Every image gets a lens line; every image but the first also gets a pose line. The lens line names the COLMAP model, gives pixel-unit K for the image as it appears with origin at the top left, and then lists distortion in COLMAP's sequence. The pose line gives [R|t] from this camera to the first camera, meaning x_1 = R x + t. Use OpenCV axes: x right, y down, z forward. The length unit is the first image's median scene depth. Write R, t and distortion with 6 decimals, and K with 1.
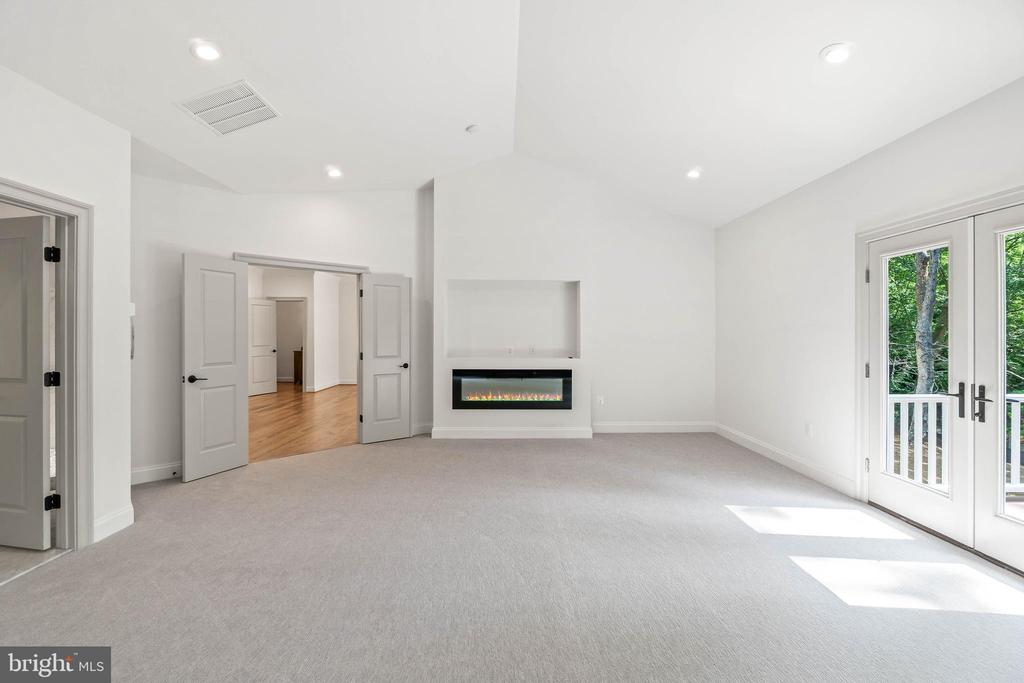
lens RADIAL K [[444.3, 0, 507.2], [0, 444.3, 332.1], [0, 0, 1]] dist [-0.001431, 0.000228]
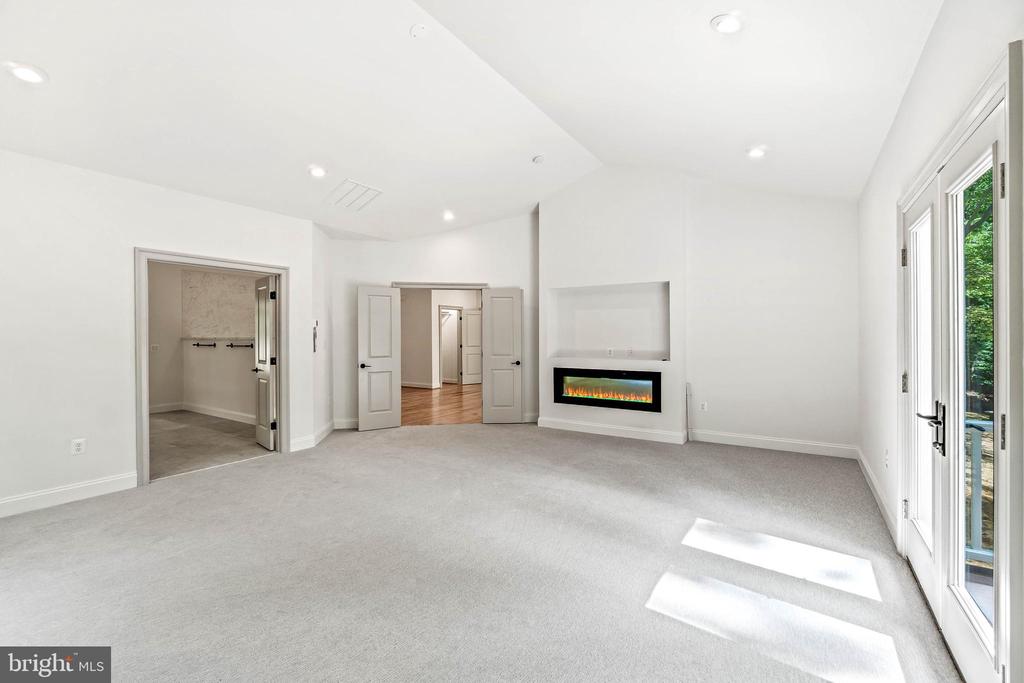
lens RADIAL K [[442.2, 0, 509.8], [0, 442.2, 336.4], [0, 0, 1]] dist [-0.001828, 0.000018]
pose [[0.826367, -0.004237, -0.563116, 0.424938], [0.006405, 0.999978, 0.001875, 0.001304], [0.563096, -0.005156, 0.826375, 0.003673]]
